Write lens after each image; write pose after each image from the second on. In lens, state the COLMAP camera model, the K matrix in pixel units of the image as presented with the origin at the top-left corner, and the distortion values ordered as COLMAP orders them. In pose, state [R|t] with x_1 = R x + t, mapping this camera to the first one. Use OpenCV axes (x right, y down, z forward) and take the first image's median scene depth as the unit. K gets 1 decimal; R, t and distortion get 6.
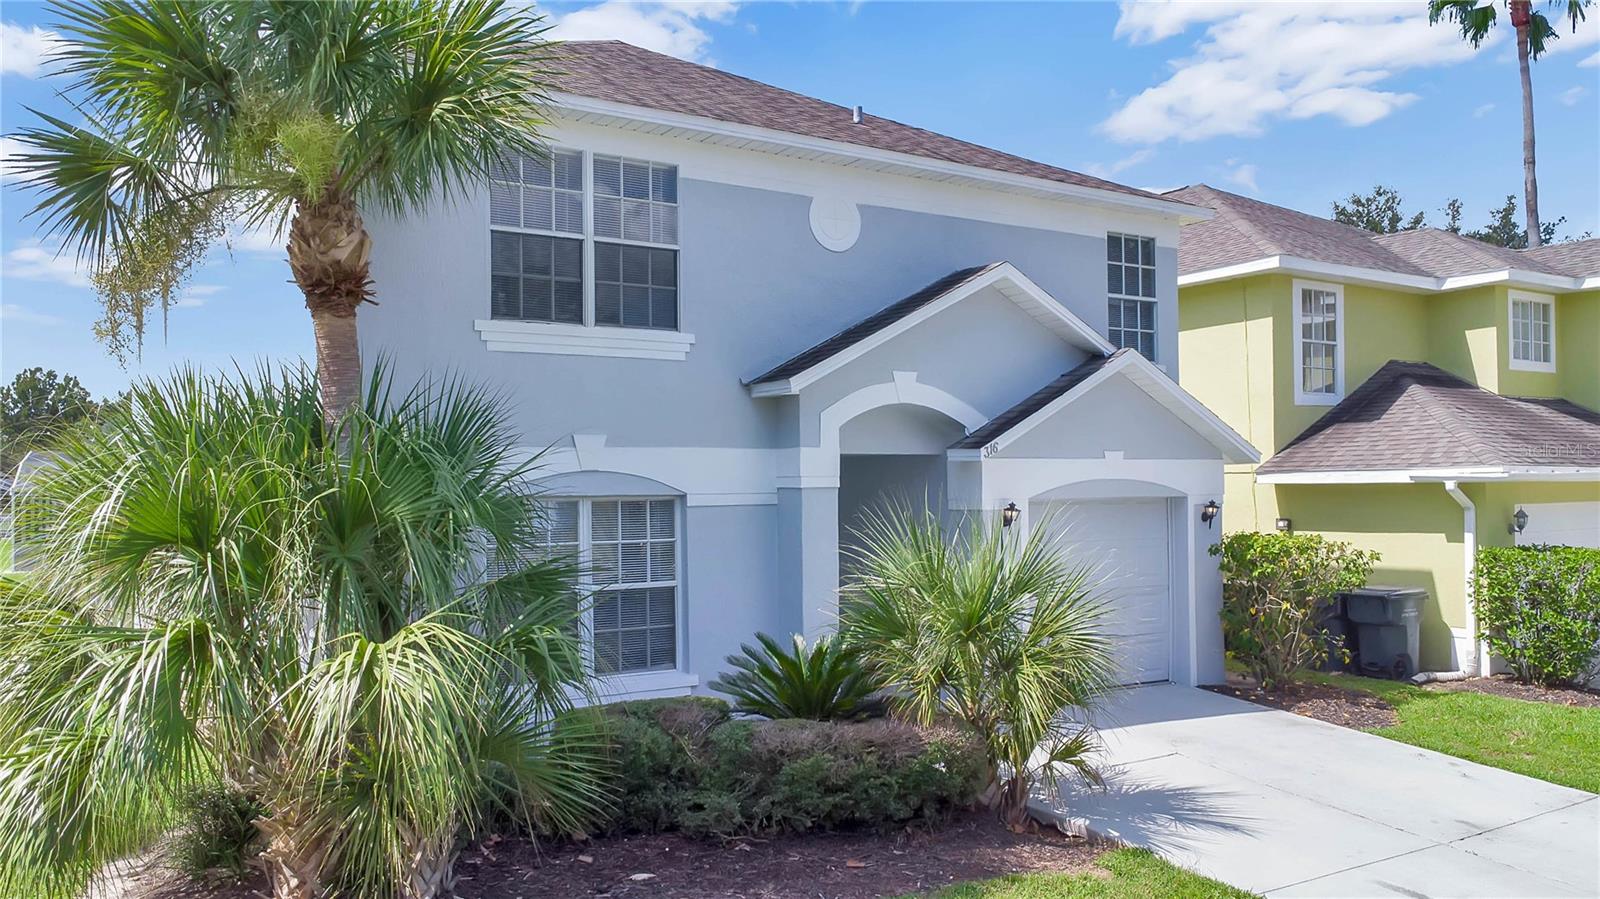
lens RADIAL K [[1071.6, 0, 800.0], [0, 1071.6, 449.5], [0, 0, 1]] dist [0.017058, 0.000268]
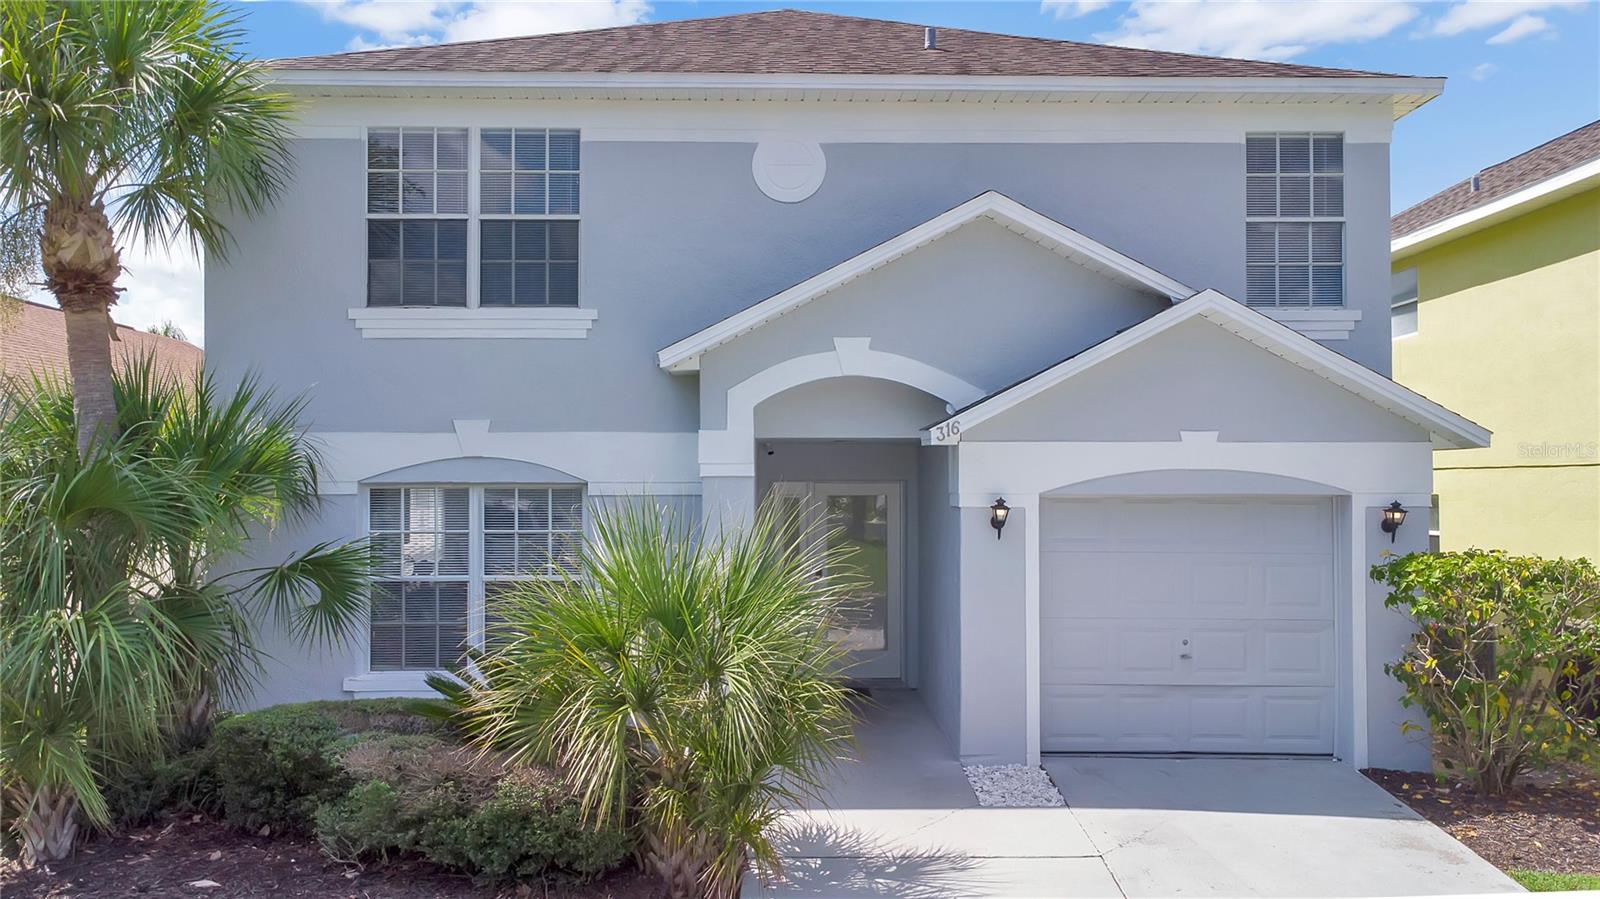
lens RADIAL K [[1071.6, 0, 800.0], [0, 1071.6, 449.5], [0, 0, 1]] dist [0.017058, 0.000268]
pose [[0.875336, -0.003196, -0.483505, 0.502047], [0.007773, 0.999942, 0.007463, 0.007558], [0.483454, -0.010291, 0.875310, 0.275782]]
